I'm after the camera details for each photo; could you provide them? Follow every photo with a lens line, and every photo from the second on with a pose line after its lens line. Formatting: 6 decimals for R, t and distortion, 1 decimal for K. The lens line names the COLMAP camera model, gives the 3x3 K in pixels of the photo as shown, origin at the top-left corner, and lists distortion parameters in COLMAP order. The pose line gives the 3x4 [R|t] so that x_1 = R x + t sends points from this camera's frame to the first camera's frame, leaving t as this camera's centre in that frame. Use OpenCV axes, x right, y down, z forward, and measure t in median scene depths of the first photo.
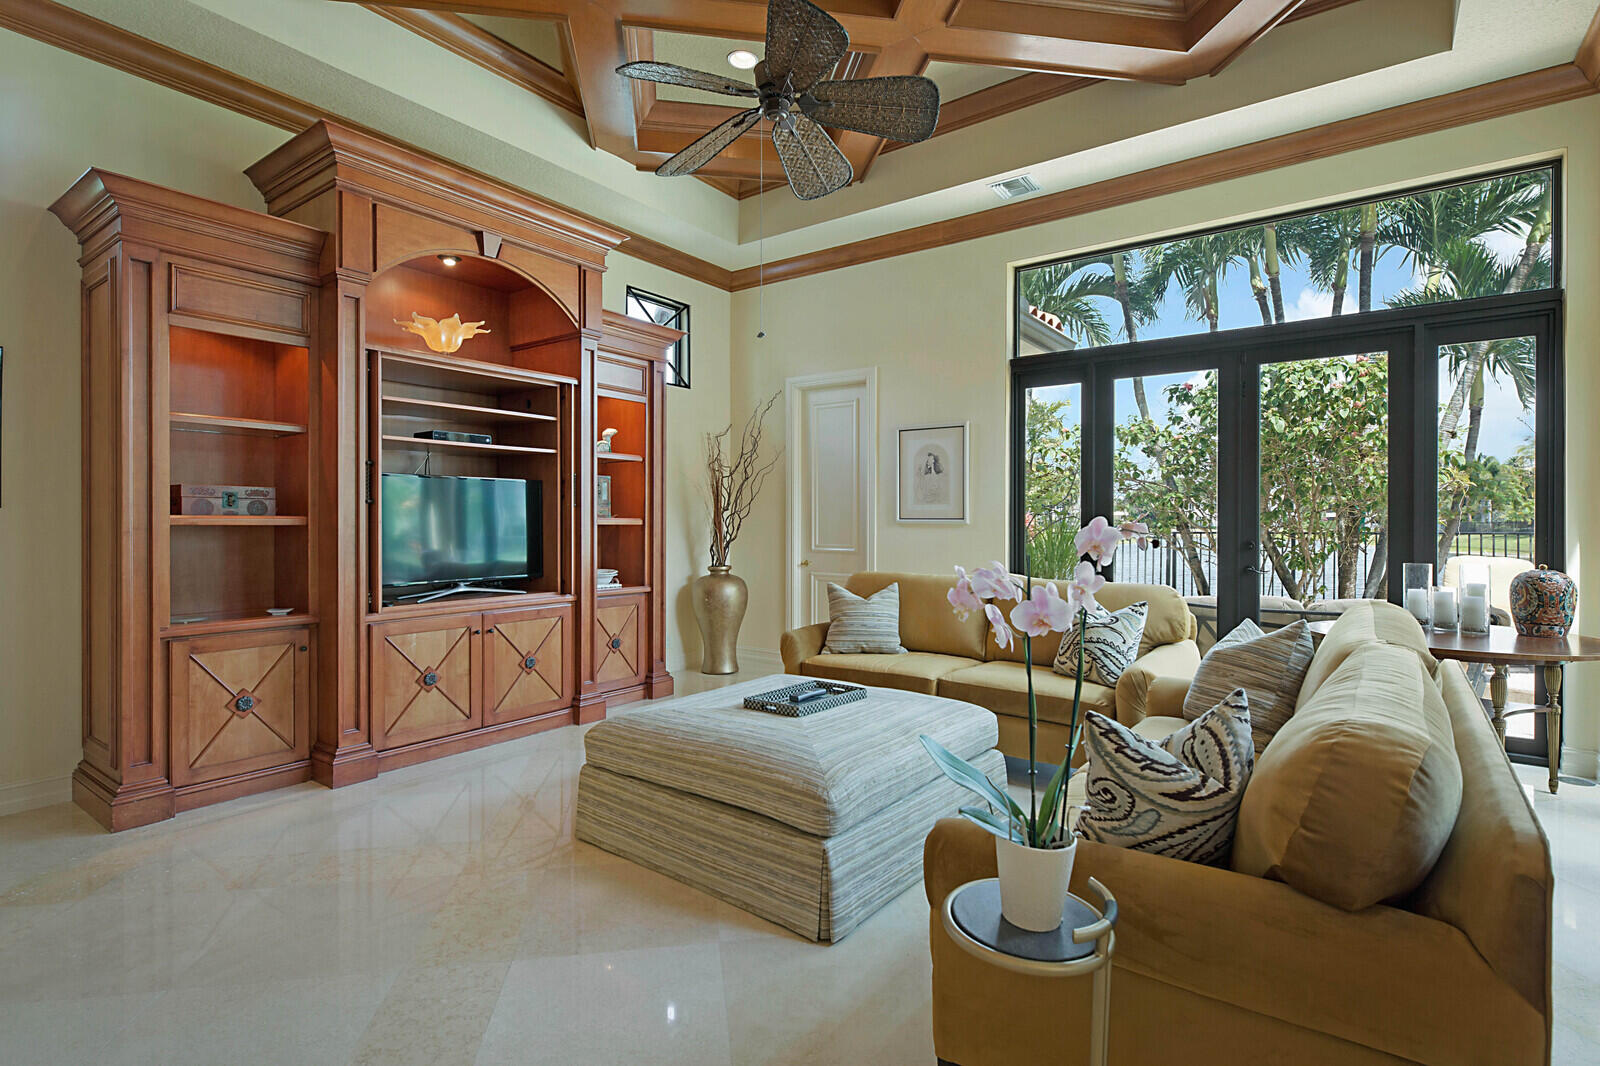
lens RADIAL K [[779.9, 0, 800.0], [0, 779.9, 533.0], [0, 0, 1]] dist [-0.010534, 0.000169]
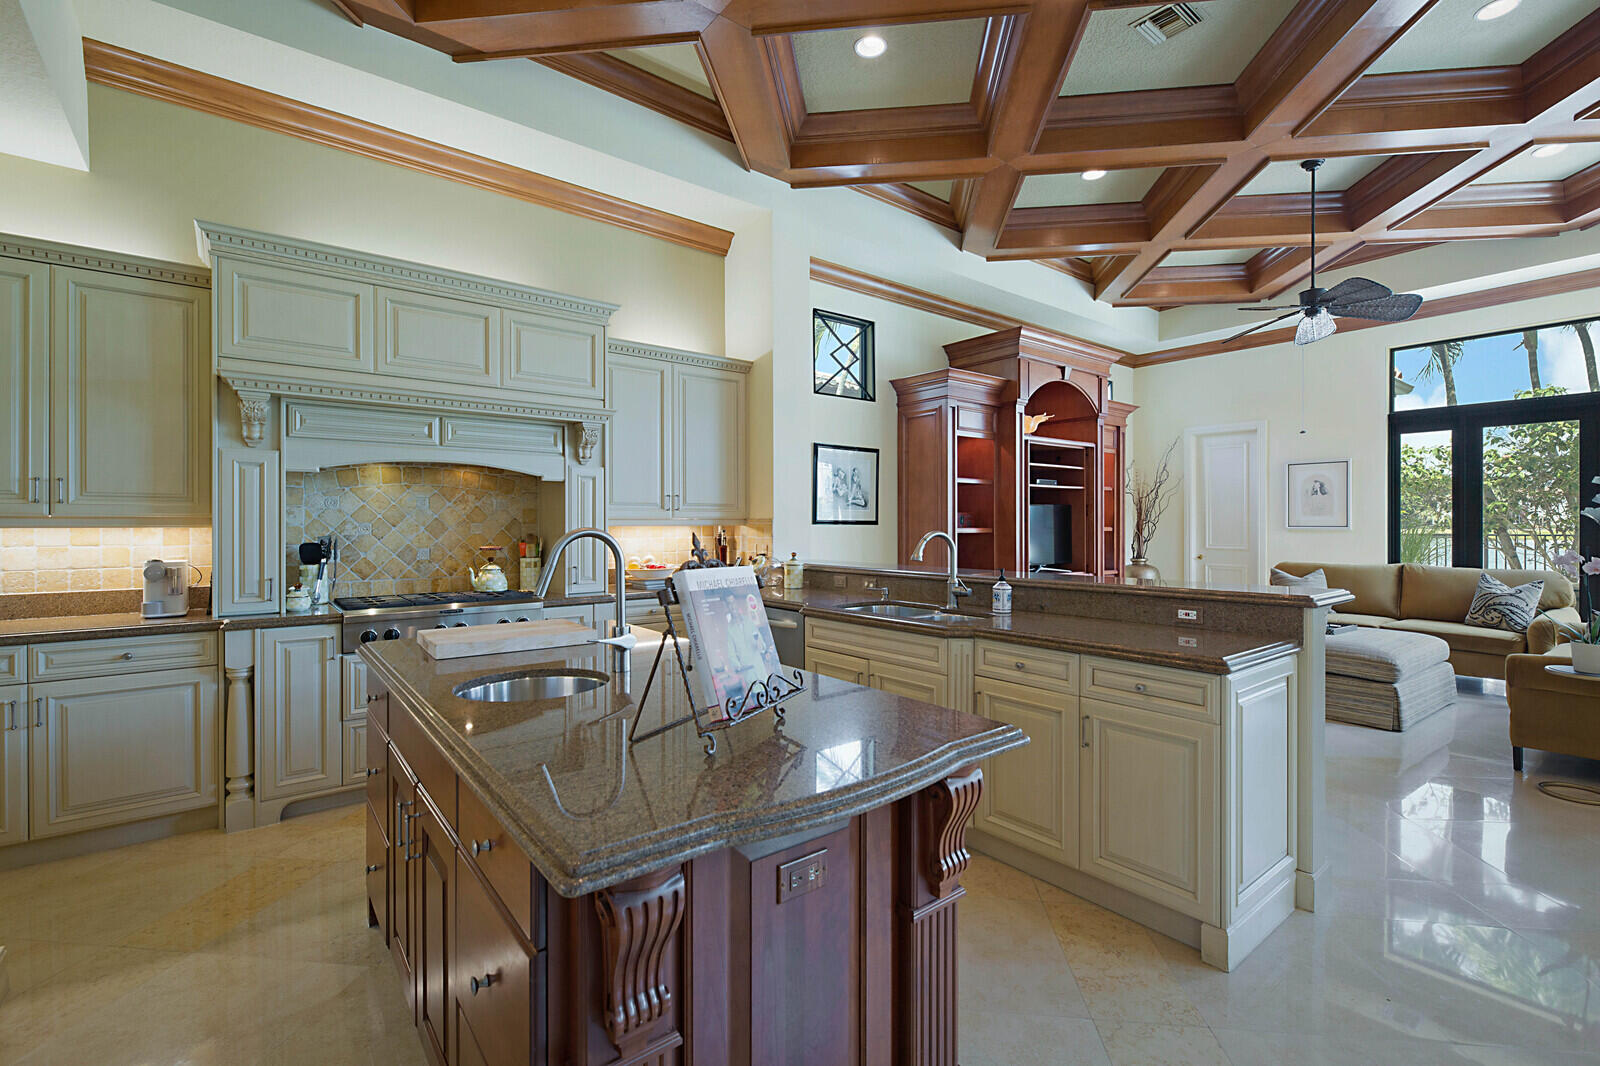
lens RADIAL K [[708.8, 0, 803.4], [0, 708.8, 527.6], [0, 0, 1]] dist [0.002897, 0.000277]
pose [[0.963682, -0.003206, -0.267033, -0.489592], [0.000929, 0.999962, -0.008653, -0.006551], [0.267051, 0.008091, 0.963648, -0.632208]]
